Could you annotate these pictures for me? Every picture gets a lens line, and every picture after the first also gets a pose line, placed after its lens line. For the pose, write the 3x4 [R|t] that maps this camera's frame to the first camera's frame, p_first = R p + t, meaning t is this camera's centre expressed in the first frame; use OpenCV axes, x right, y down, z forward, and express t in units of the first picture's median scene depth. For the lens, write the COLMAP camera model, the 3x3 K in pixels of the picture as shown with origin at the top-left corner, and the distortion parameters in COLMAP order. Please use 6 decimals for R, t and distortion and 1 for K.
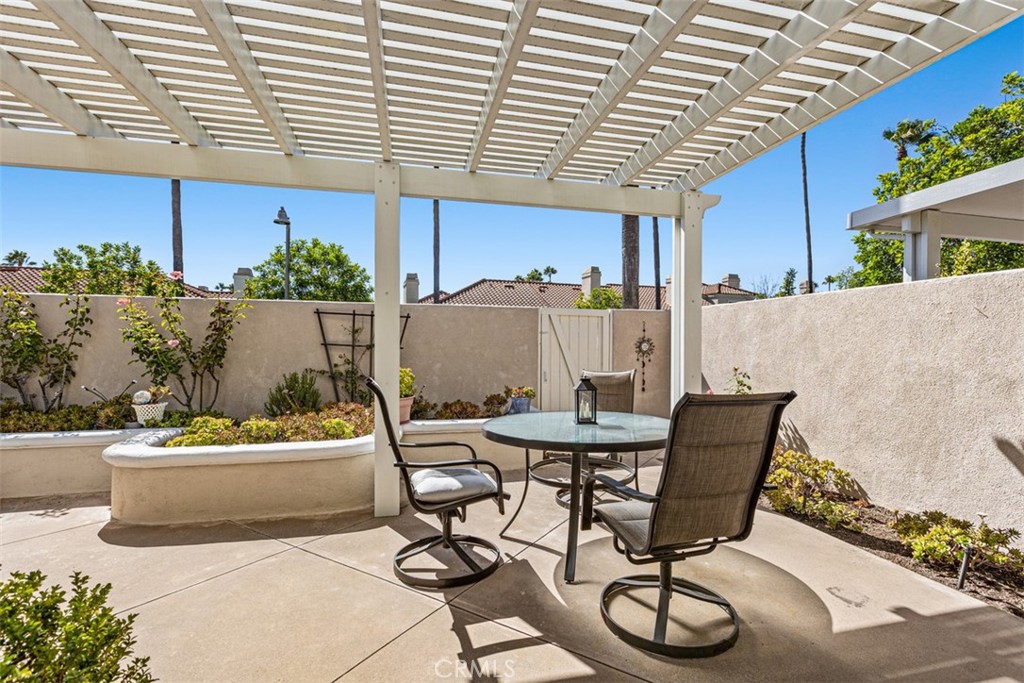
lens RADIAL K [[458.9, 0, 512.5], [0, 458.9, 346.7], [0, 0, 1]] dist [0.001945, -0.001977]
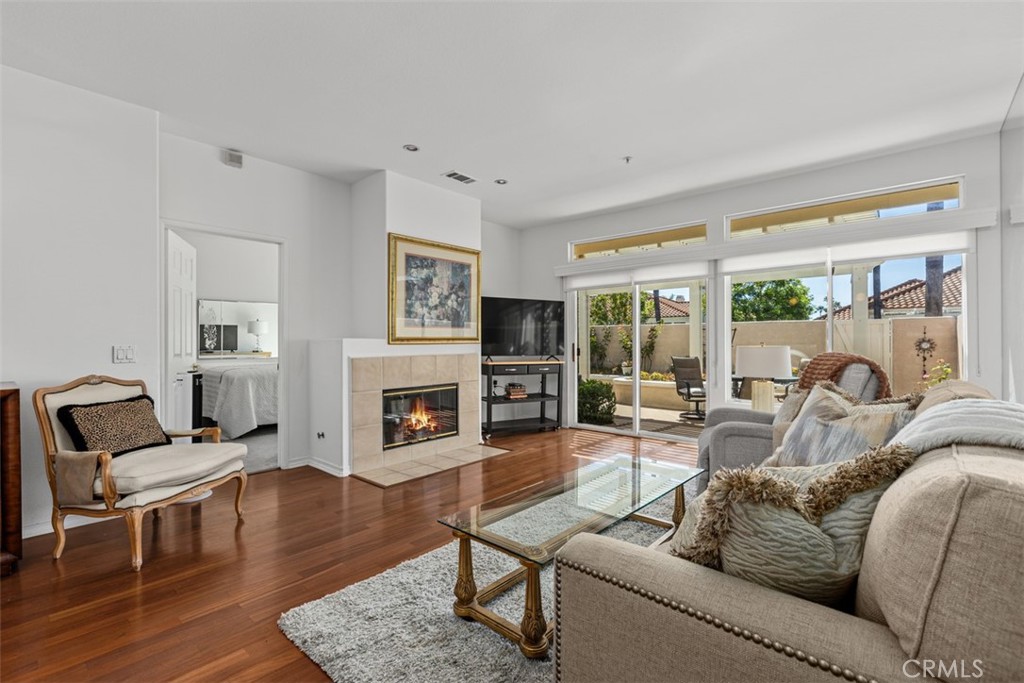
lens RADIAL K [[458.9, 0, 512.0], [0, 458.9, 338.9], [0, 0, 1]] dist [0.001945, -0.001977]
pose [[0.567496, -0.010545, -0.823309, 0.820691], [0.003688, 0.999941, -0.010266, -0.011194], [0.823368, 0.002790, 0.567501, -0.847658]]
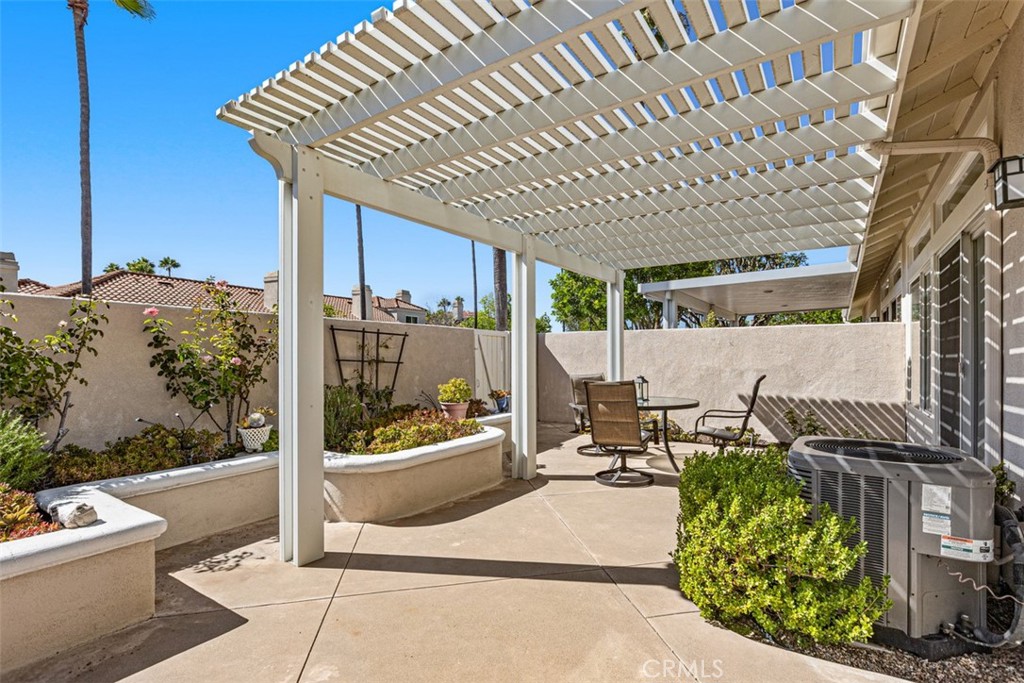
lens RADIAL K [[458.9, 0, 530.1], [0, 458.9, 355.5], [0, 0, 1]] dist [0.001945, -0.001977]
pose [[0.739401, -0.006014, 0.673238, -0.775670], [0.008782, 0.999961, -0.000713, -0.011033], [-0.673208, 0.006439, 0.739425, -0.045590]]
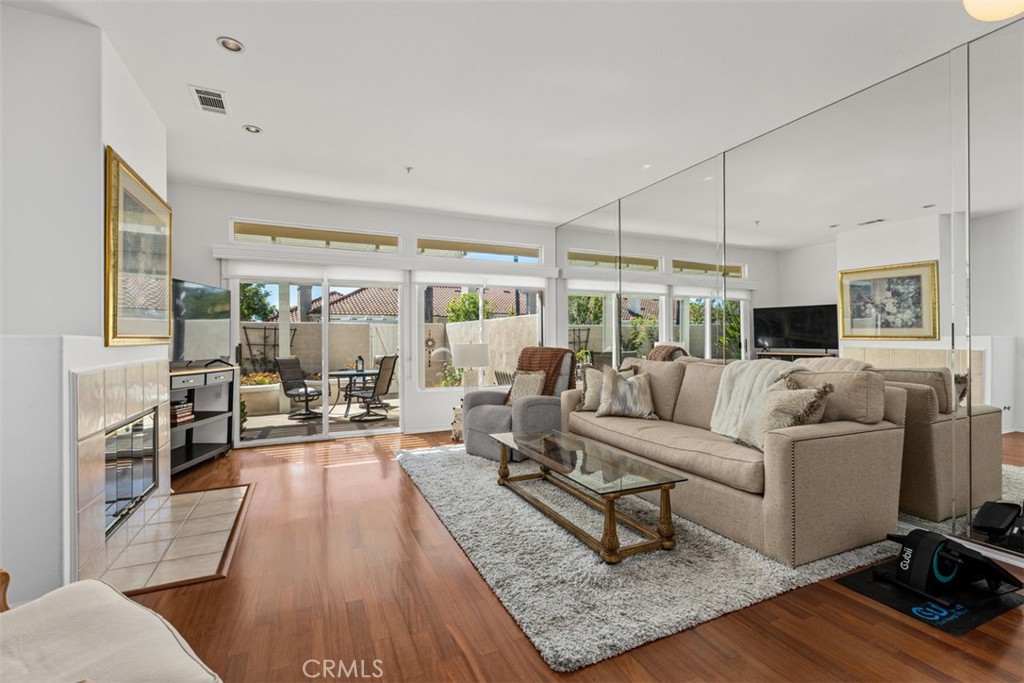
lens RADIAL K [[458.9, 0, 516.5], [0, 458.9, 339.1], [0, 0, 1]] dist [0.001945, -0.001977]
pose [[0.979158, -0.011693, 0.202763, 0.296887], [0.011860, 0.999930, 0.000395, -0.015248], [-0.202754, 0.002018, 0.979228, -1.100875]]
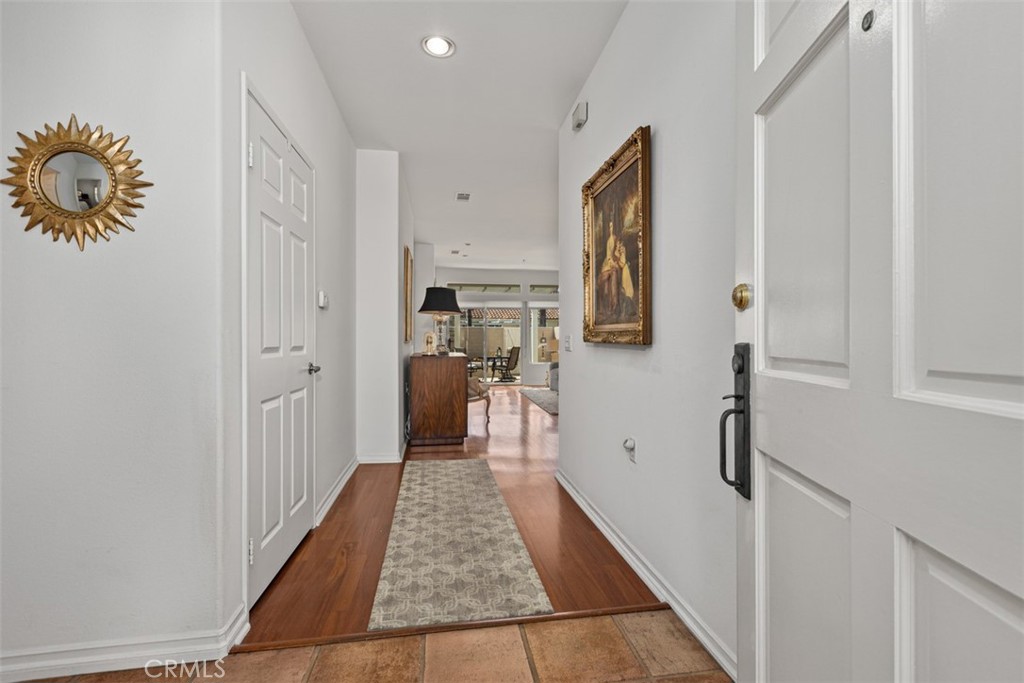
lens RADIAL K [[458.9, 0, 513.2], [0, 458.9, 339.0], [0, 0, 1]] dist [0.001945, -0.001977]
pose [[0.996888, -0.005950, -0.078601, 0.381798], [0.005895, 0.999982, -0.000935, -0.008046], [0.078606, 0.000468, 0.996906, -2.103733]]
